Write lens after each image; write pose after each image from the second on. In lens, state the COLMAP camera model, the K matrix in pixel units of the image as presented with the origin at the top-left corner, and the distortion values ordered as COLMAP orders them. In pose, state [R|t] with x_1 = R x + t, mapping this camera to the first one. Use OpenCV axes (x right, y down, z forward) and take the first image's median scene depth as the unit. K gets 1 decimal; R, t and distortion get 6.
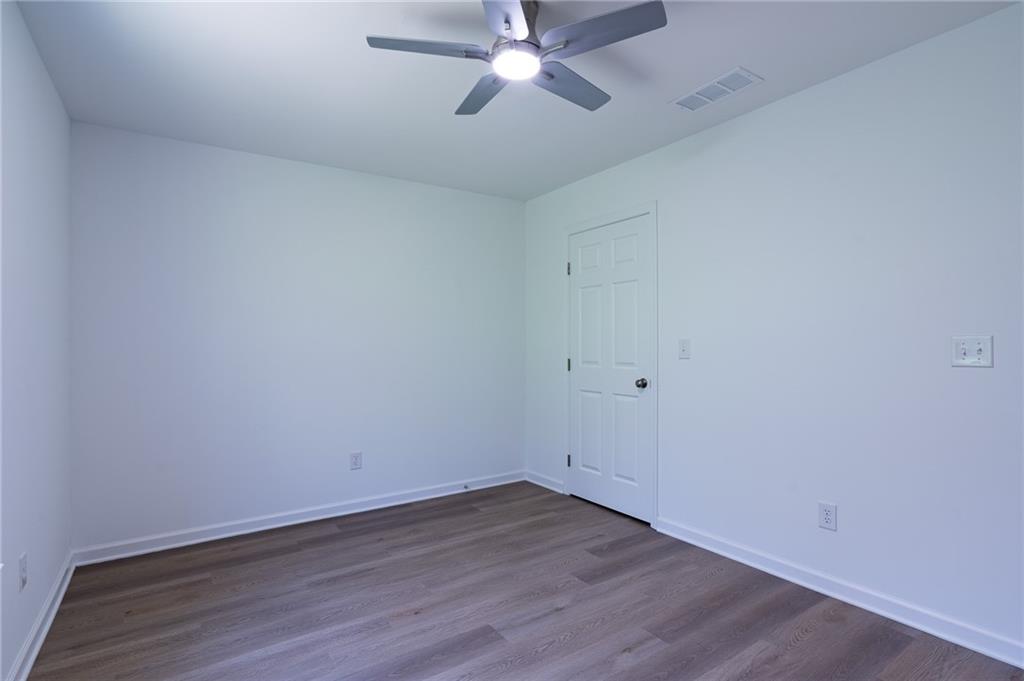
lens RADIAL K [[526.1, 0, 491.7], [0, 526.1, 332.7], [0, 0, 1]] dist [-0.003740, 0.000853]
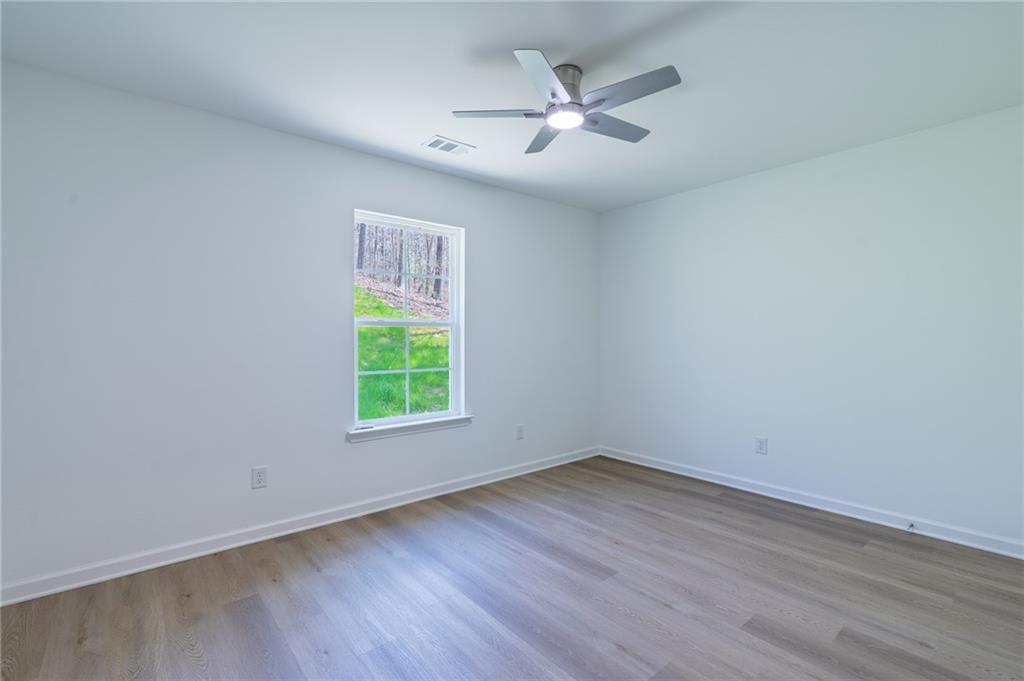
lens RADIAL K [[474.0, 0, 510.3], [0, 474.0, 337.1], [0, 0, 1]] dist [0.001925, 0.000391]
pose [[0.082674, 0.008352, -0.996542, 0.790632], [0.023543, 0.999669, 0.010331, 0.003185], [0.996299, -0.024316, 0.082450, 0.513625]]
